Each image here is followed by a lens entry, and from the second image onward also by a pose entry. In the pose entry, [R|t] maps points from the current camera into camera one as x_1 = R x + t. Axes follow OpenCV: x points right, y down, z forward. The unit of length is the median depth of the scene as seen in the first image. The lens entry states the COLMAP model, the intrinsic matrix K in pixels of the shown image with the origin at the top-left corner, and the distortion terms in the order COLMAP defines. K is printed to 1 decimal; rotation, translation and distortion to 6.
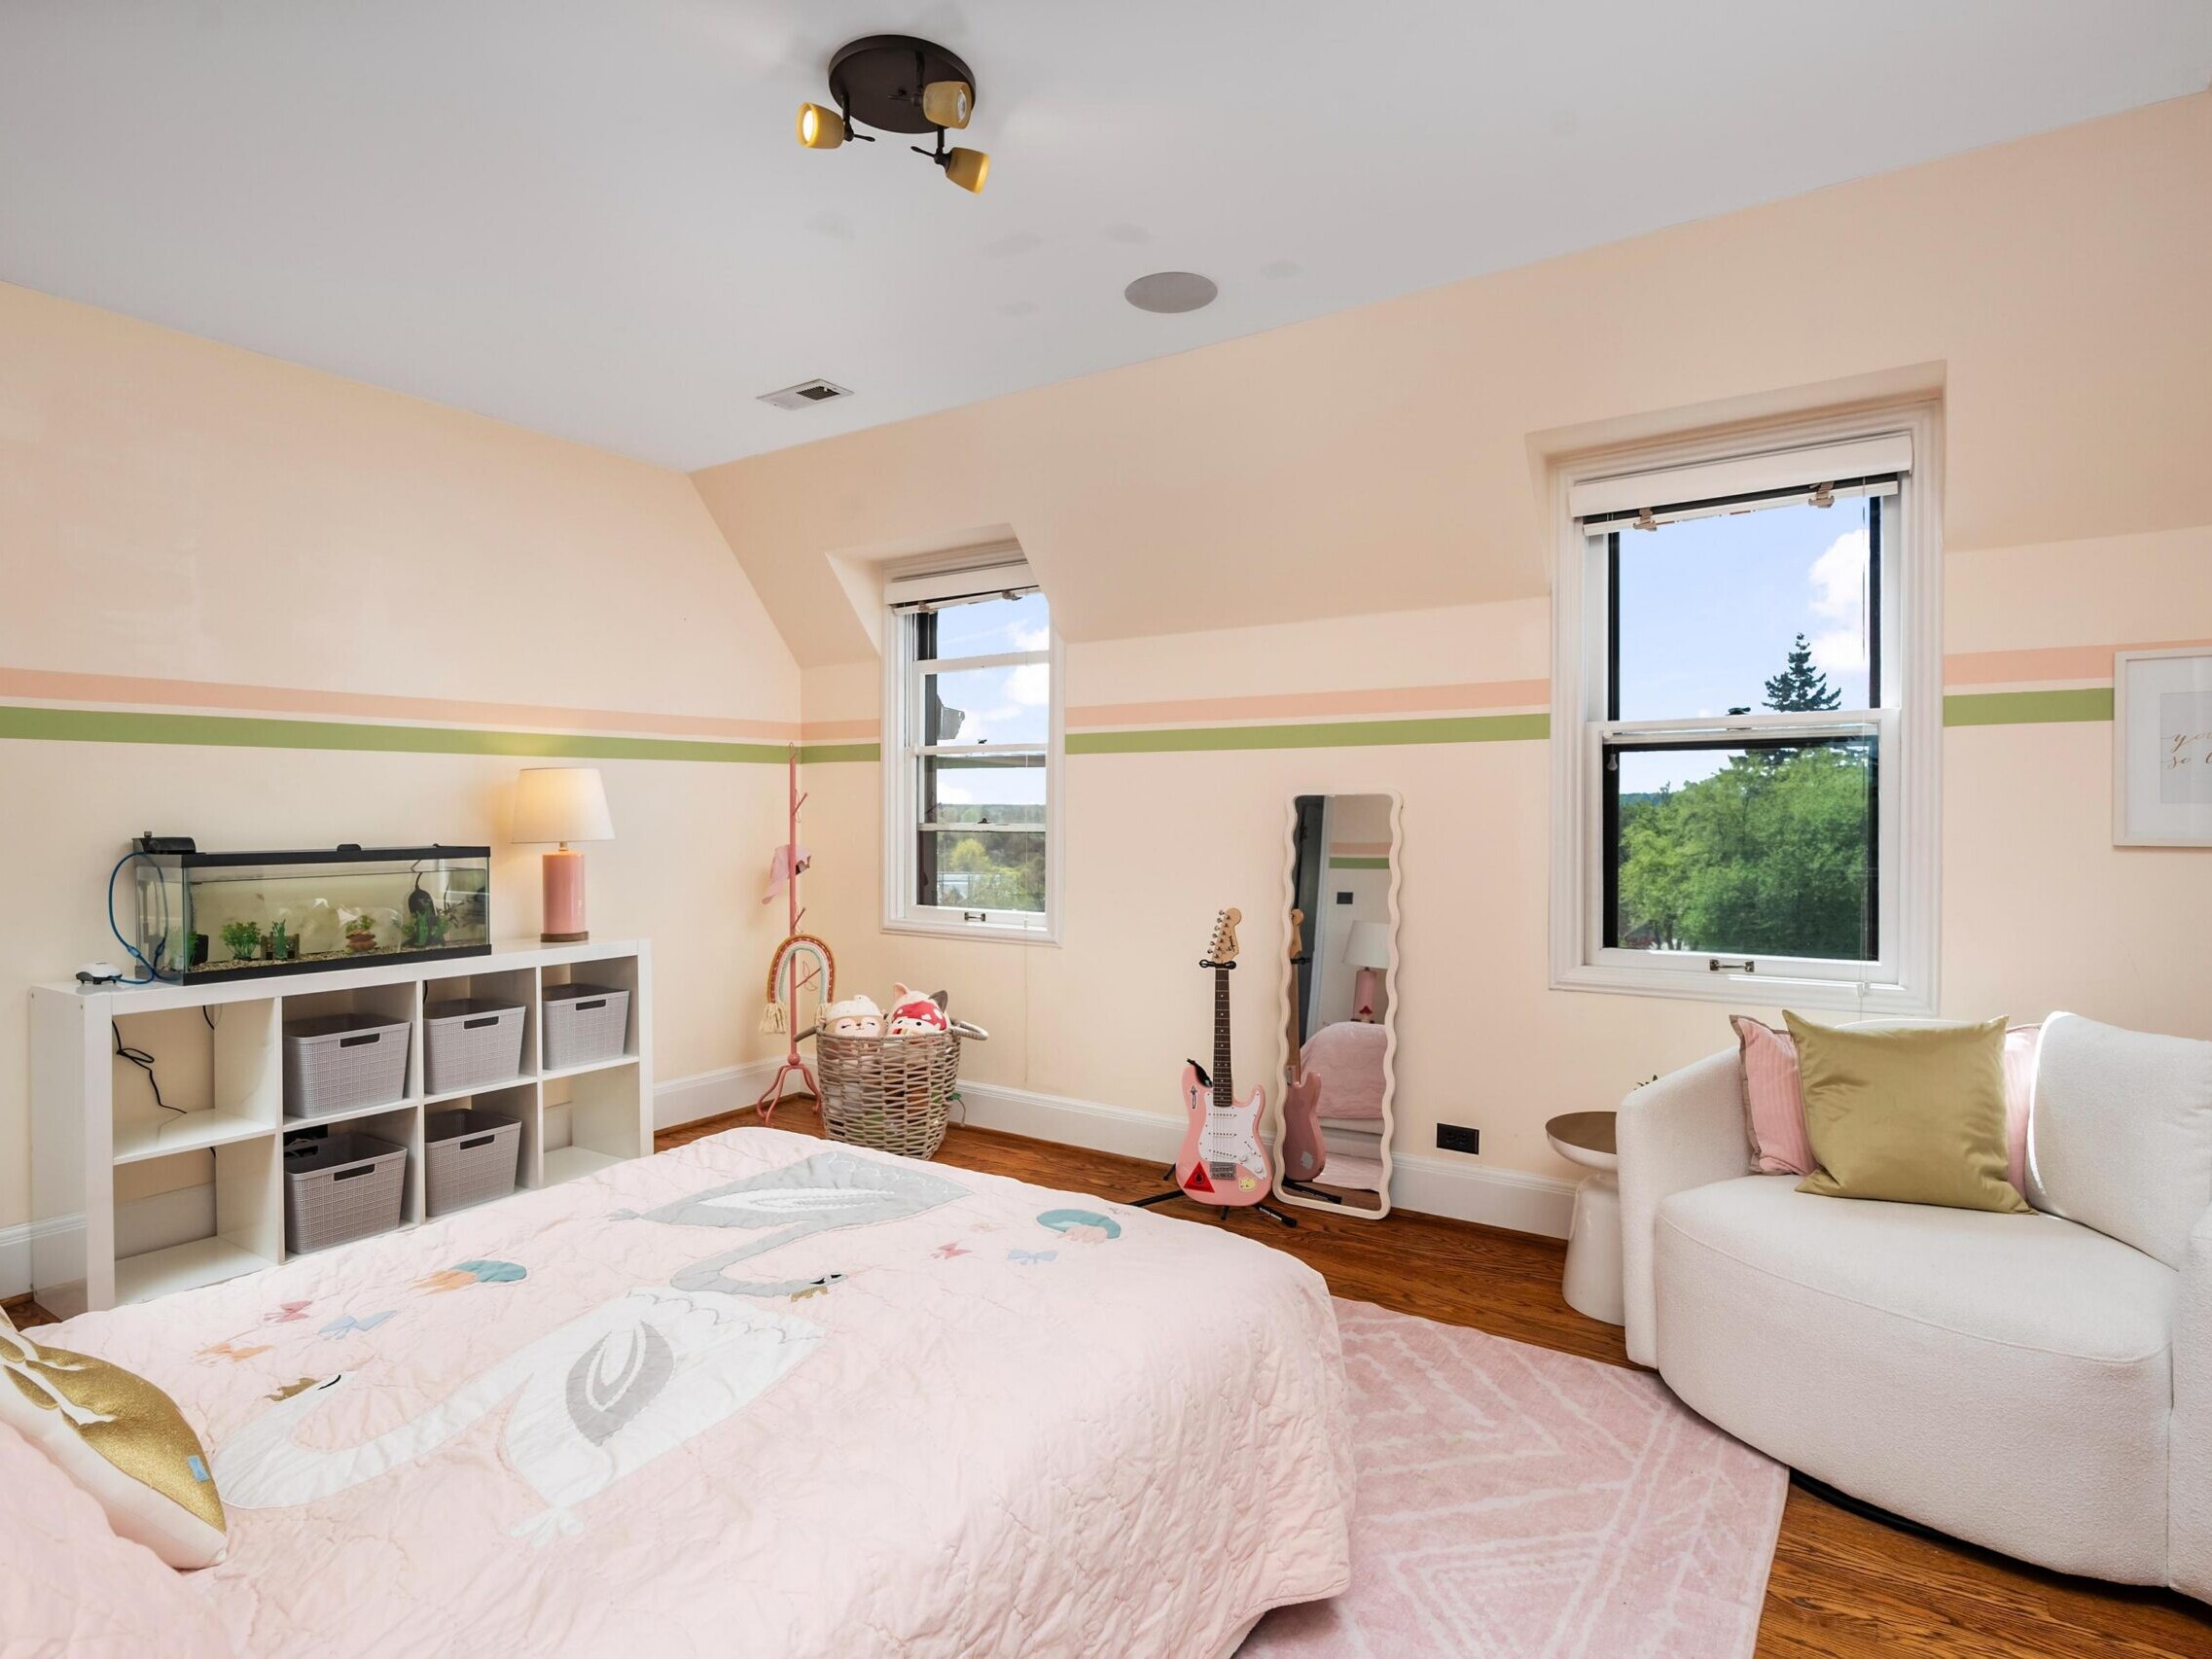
lens RADIAL K [[1192.3, 0, 1085.0], [0, 1192.3, 820.3], [0, 0, 1]] dist [-0.011557, 0.003076]
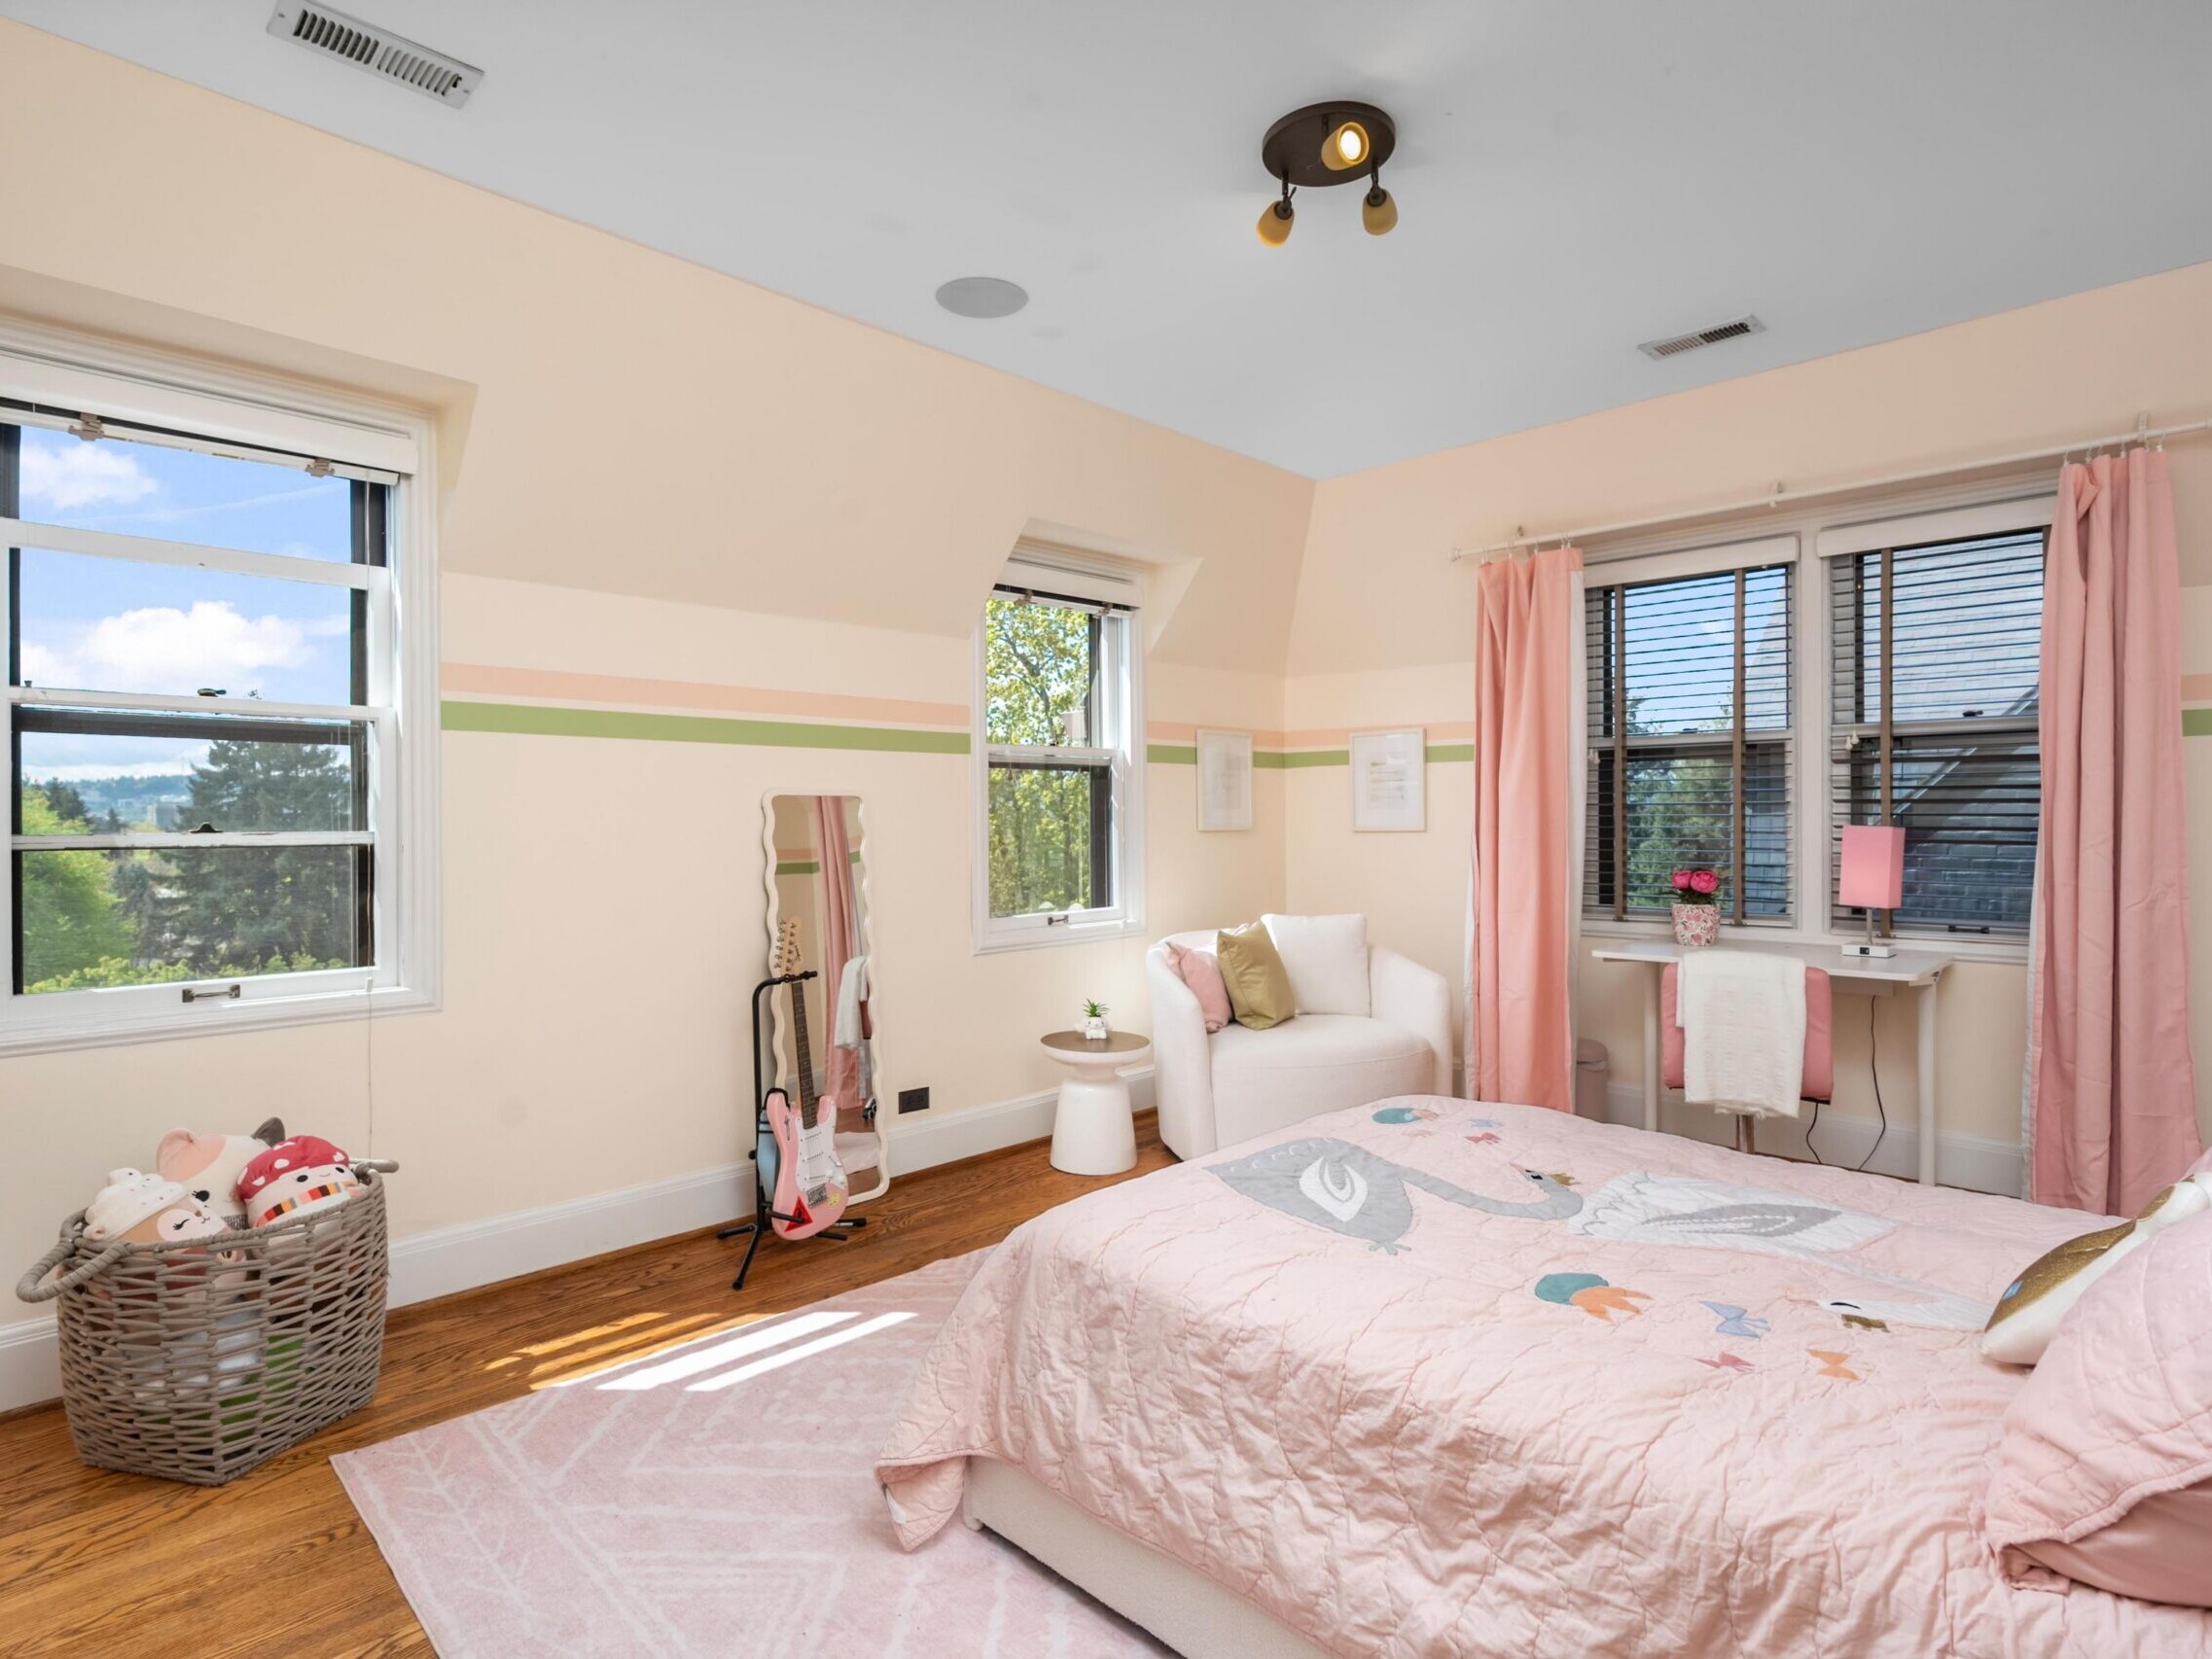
lens RADIAL K [[1192.3, 0, 1102.0], [0, 1192.3, 822.3], [0, 0, 1]] dist [-0.011557, 0.003076]
pose [[0.167771, -0.001866, 0.985824, -0.956127], [0.012837, 0.999918, -0.000292, 0.005481], [-0.985742, 0.012704, 0.167782, 0.771221]]
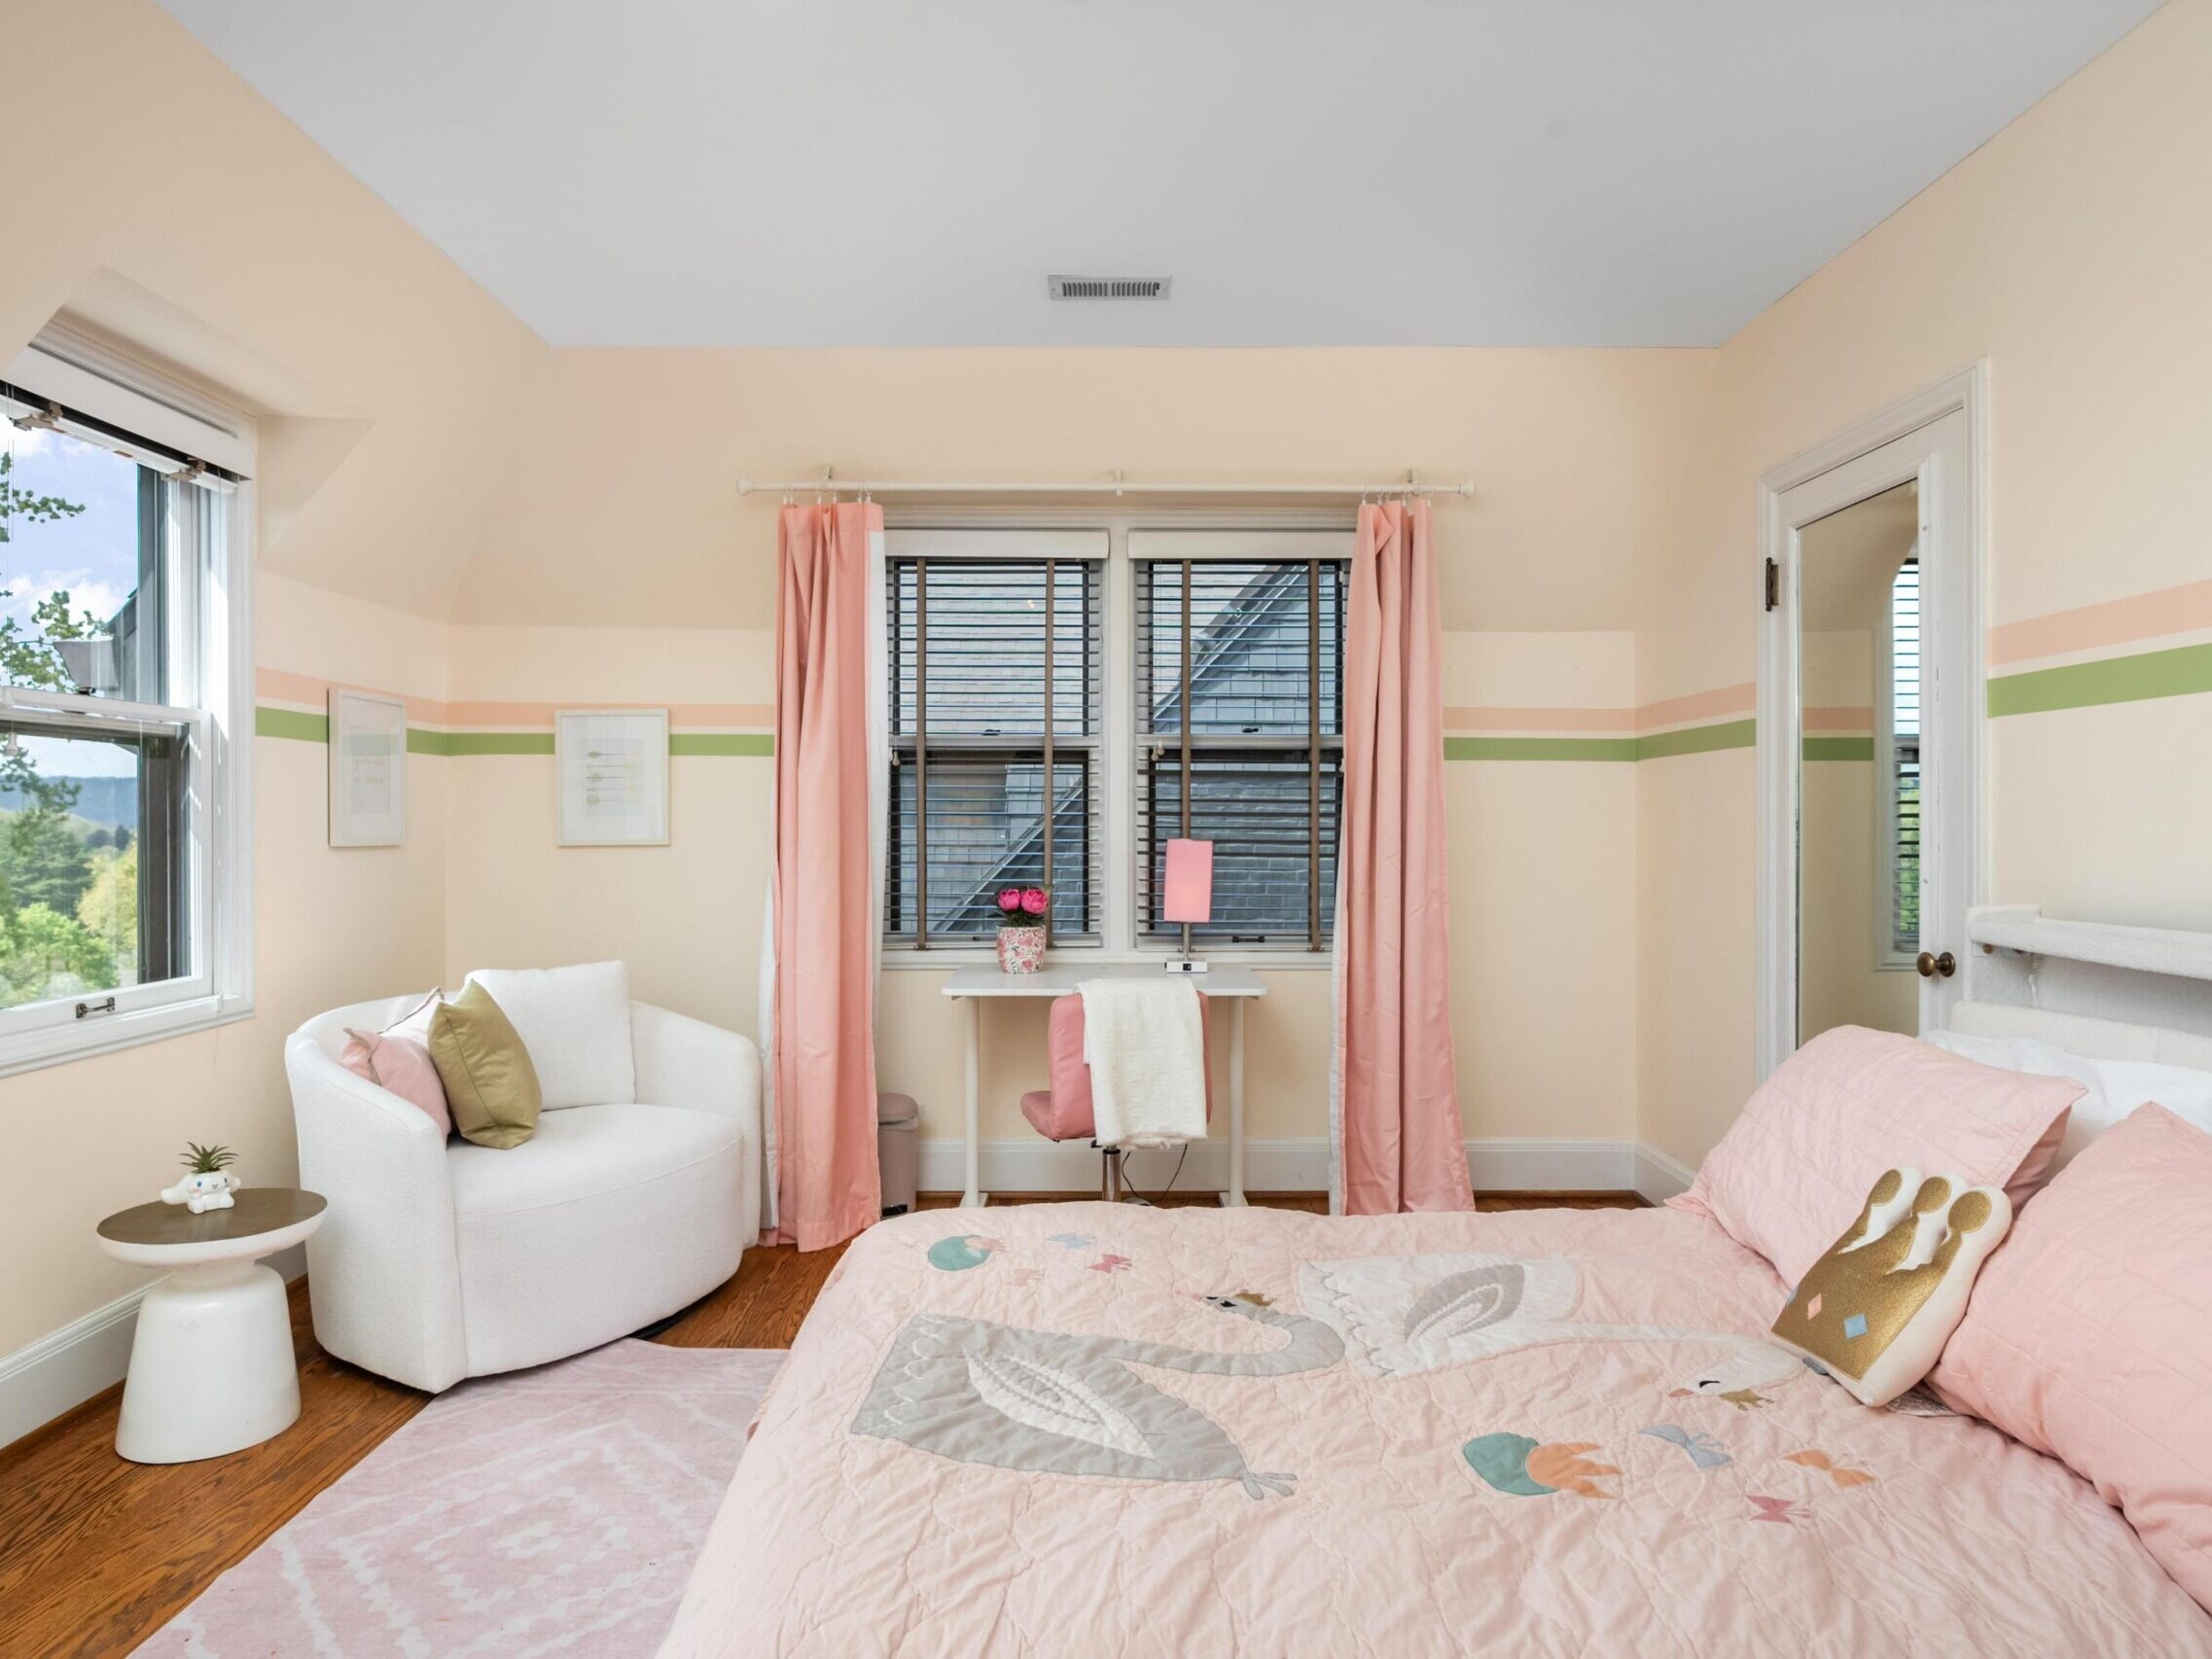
lens RADIAL K [[1316.4, 0, 1113.0], [0, 1316.4, 827.5], [0, 0, 1]] dist [-0.007071, 0.003639]
pose [[-0.581543, 0.001959, 0.813513, -0.636917], [0.007326, 0.999969, 0.002830, 0.003241], [-0.813483, 0.007605, -0.581539, 1.047365]]
